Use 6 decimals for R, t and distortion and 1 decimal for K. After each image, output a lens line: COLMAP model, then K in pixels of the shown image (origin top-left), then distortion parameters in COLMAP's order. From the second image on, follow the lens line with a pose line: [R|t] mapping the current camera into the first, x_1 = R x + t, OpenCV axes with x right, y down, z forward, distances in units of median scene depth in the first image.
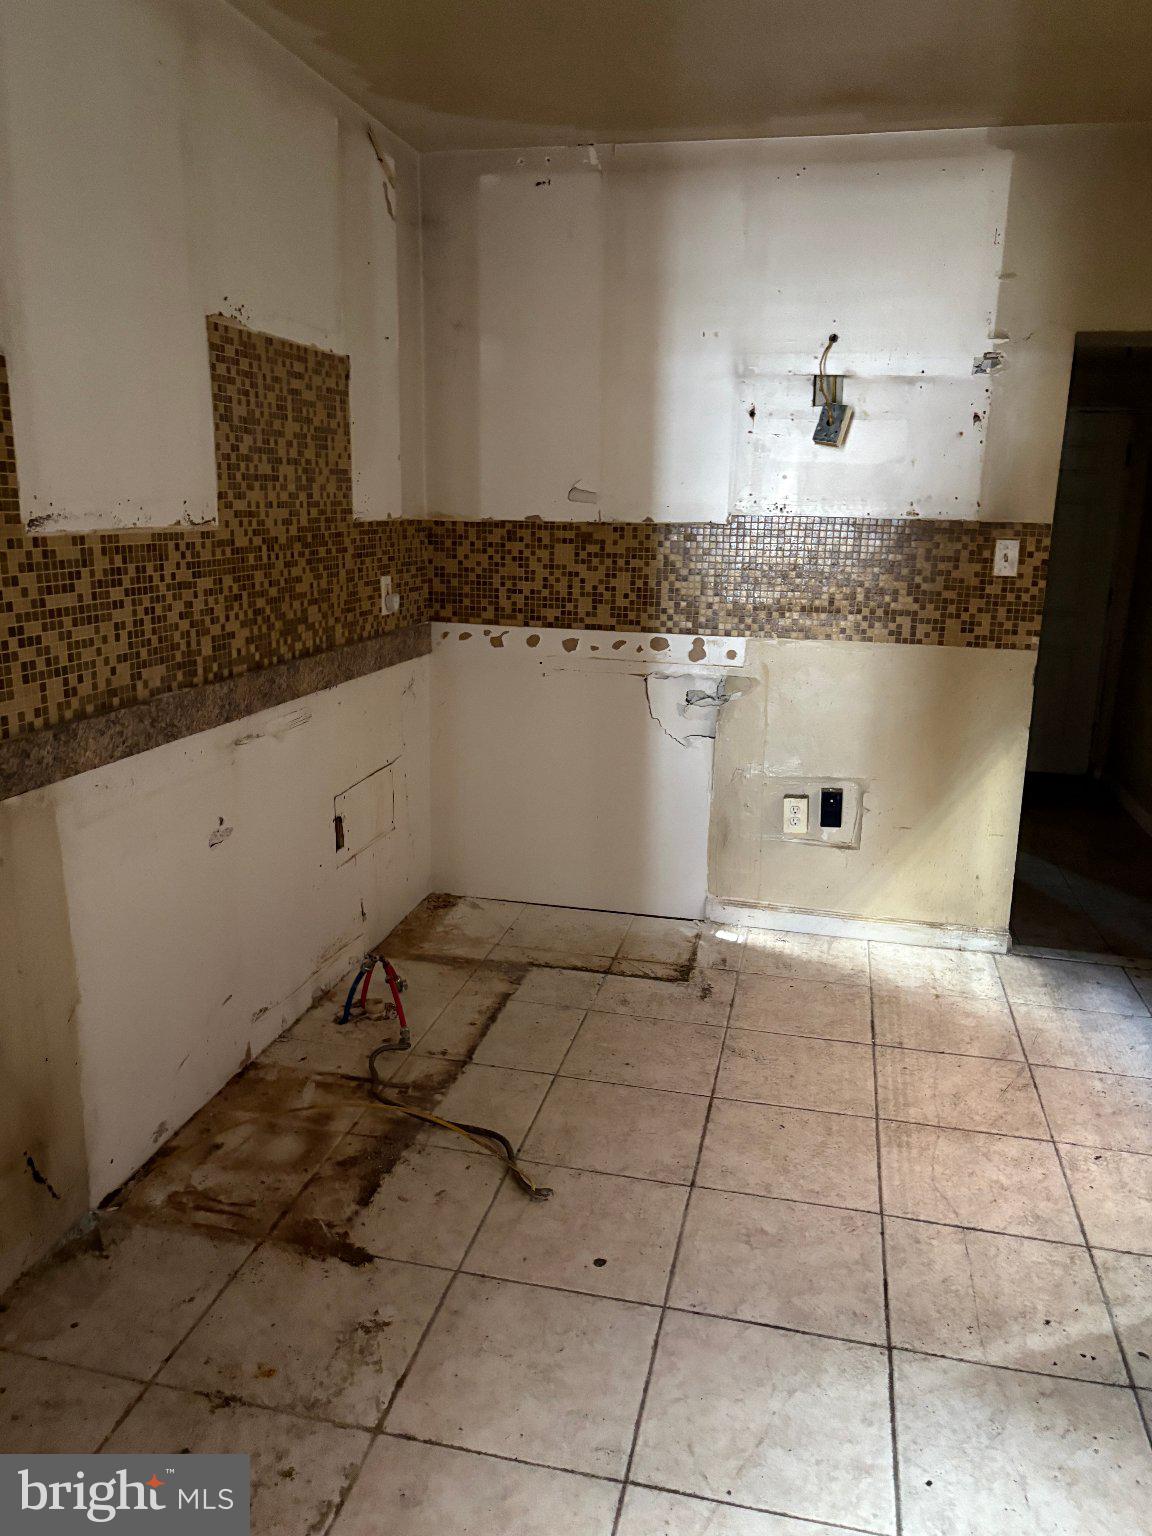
lens RADIAL K [[1155.6, 0, 575.4], [0, 1155.6, 768.0], [0, 0, 1]] dist [0.024697, -0.021950]
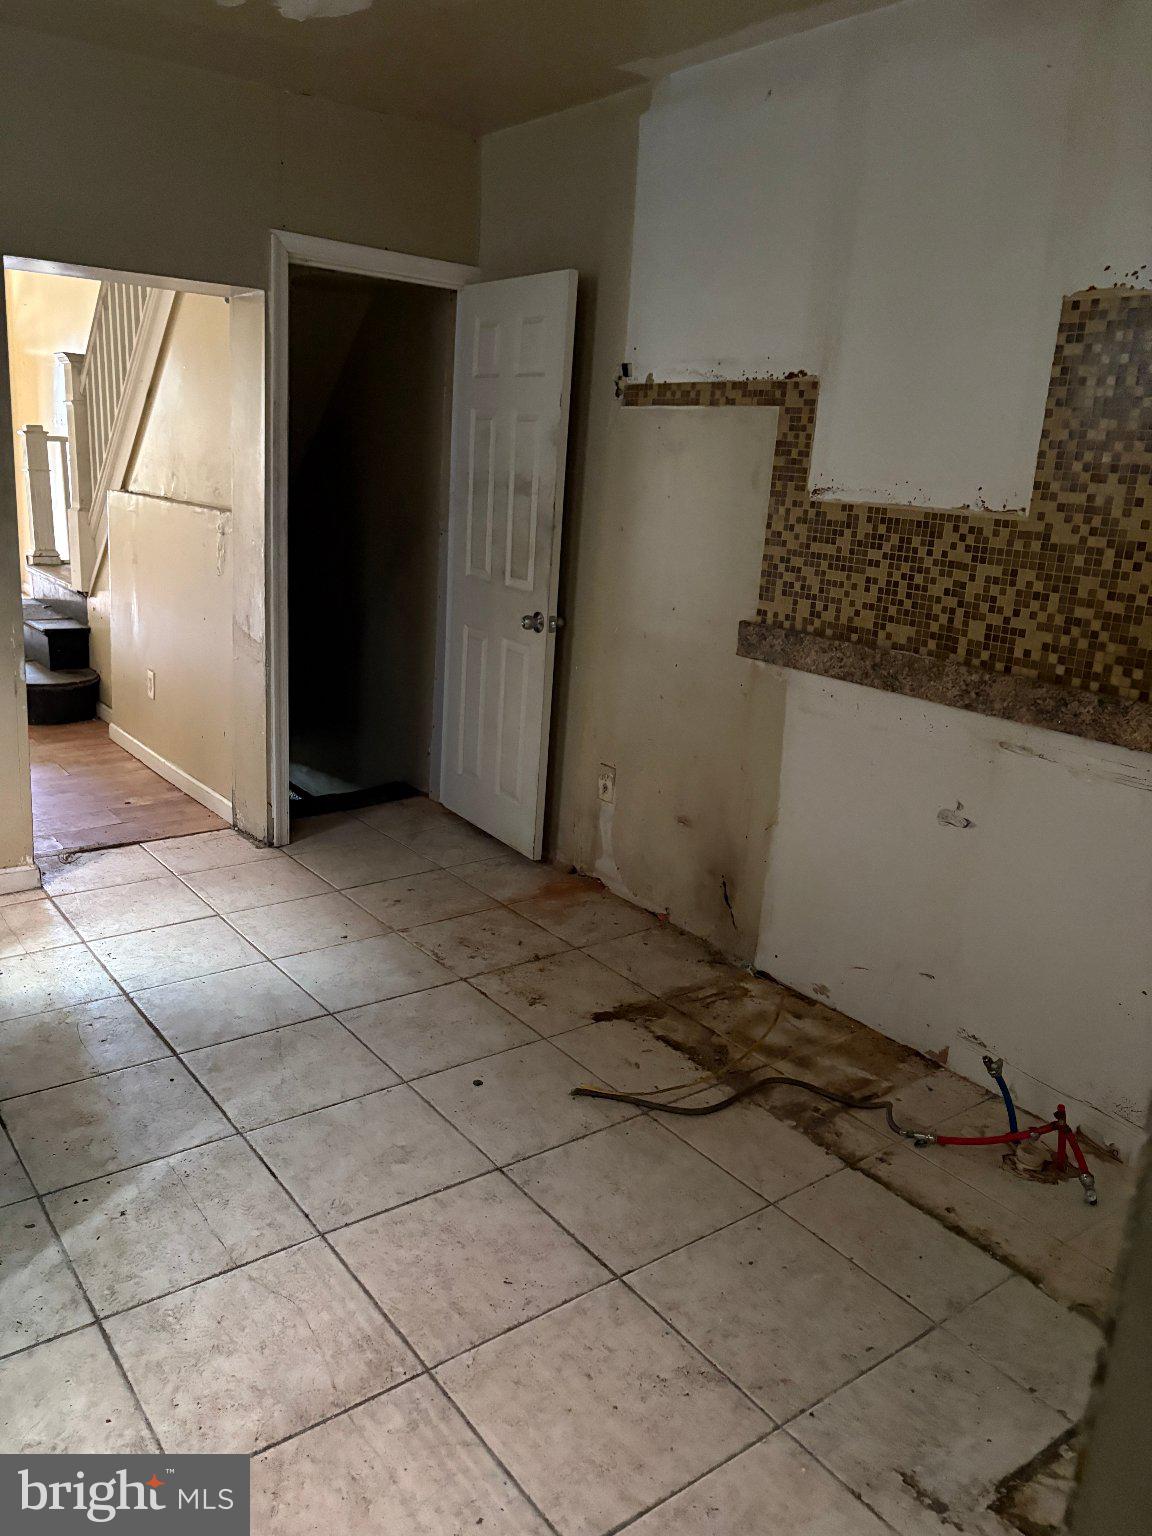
lens RADIAL K [[1155.6, 0, 576.0], [0, 1155.6, 772.1], [0, 0, 1]] dist [0.024697, -0.021950]
pose [[-0.641924, 0.147970, -0.752355, 0.722337], [-0.243953, 0.890805, 0.383345, -0.311581], [0.726925, 0.429618, -0.535731, 1.396753]]
